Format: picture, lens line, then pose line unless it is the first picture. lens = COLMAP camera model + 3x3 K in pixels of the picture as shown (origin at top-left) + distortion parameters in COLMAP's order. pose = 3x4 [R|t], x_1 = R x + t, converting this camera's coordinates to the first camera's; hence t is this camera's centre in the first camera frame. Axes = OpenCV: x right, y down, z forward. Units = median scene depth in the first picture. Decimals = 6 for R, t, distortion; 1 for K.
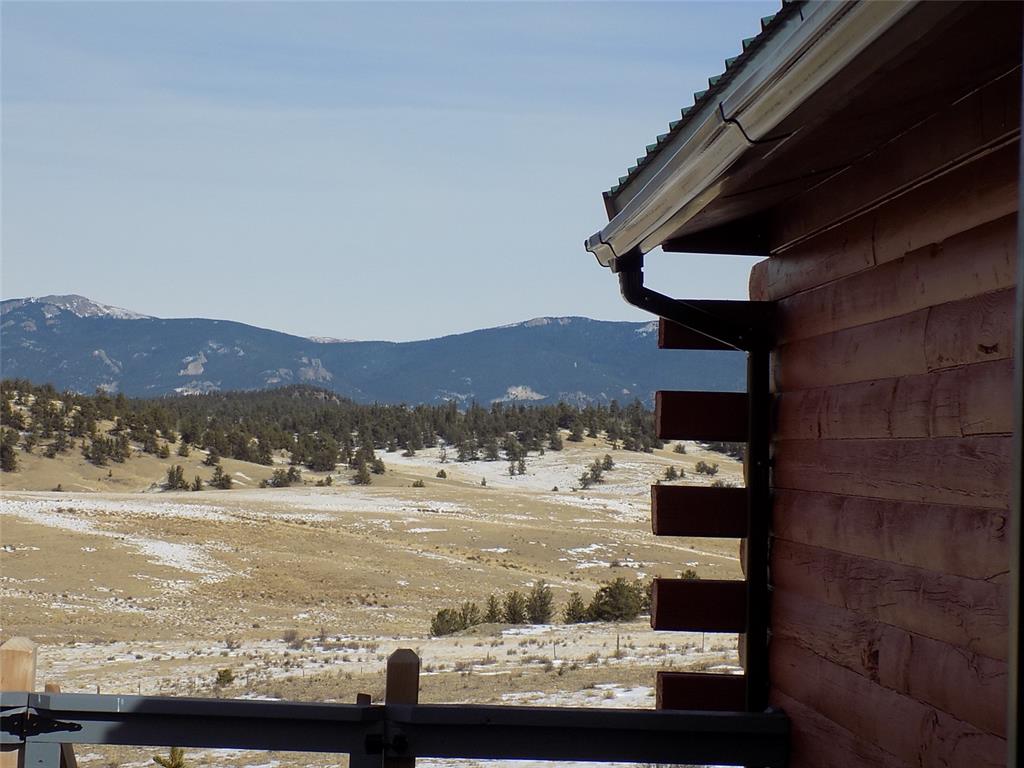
lens RADIAL K [[2581.2, 0, 517.8], [0, 2581.2, 381.5], [0, 0, 1]] dist [0.298571, 0.000000]
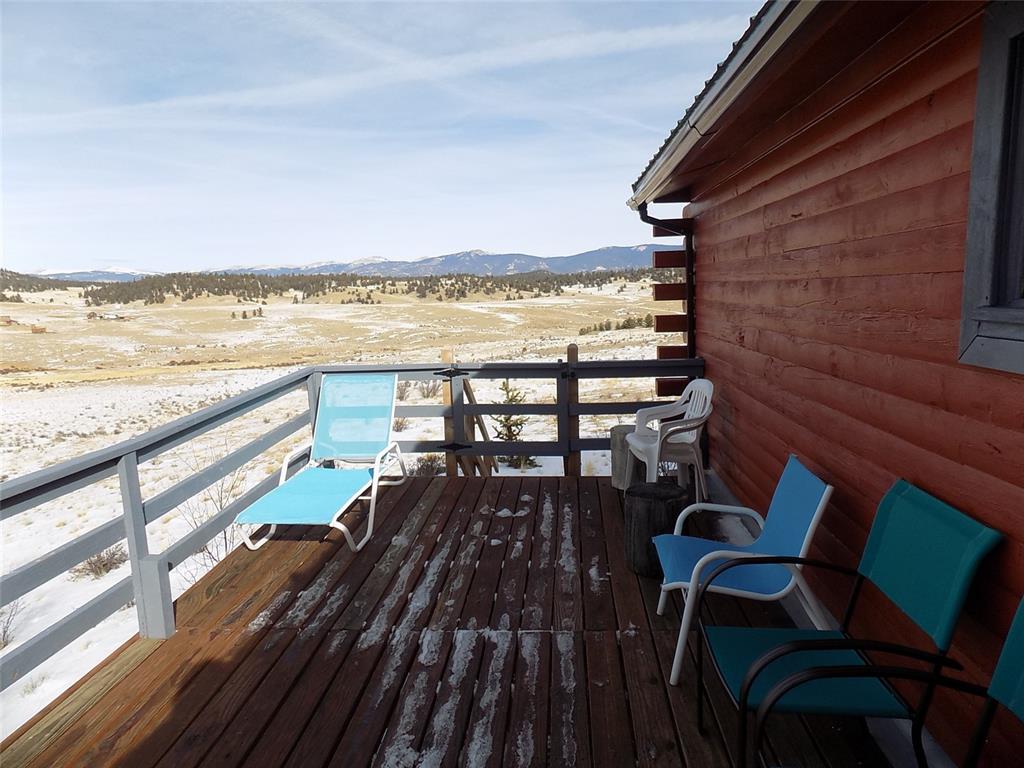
lens RADIAL K [[692.9, 0, 514.6], [0, 692.9, 380.1], [0, 0, 1]] dist [-0.044677, 0.042618]
pose [[0.990610, -0.046401, -0.128606, -0.008885], [0.066387, 0.985561, 0.155766, 0.015782], [0.119521, -0.162841, 0.979386, 0.200245]]
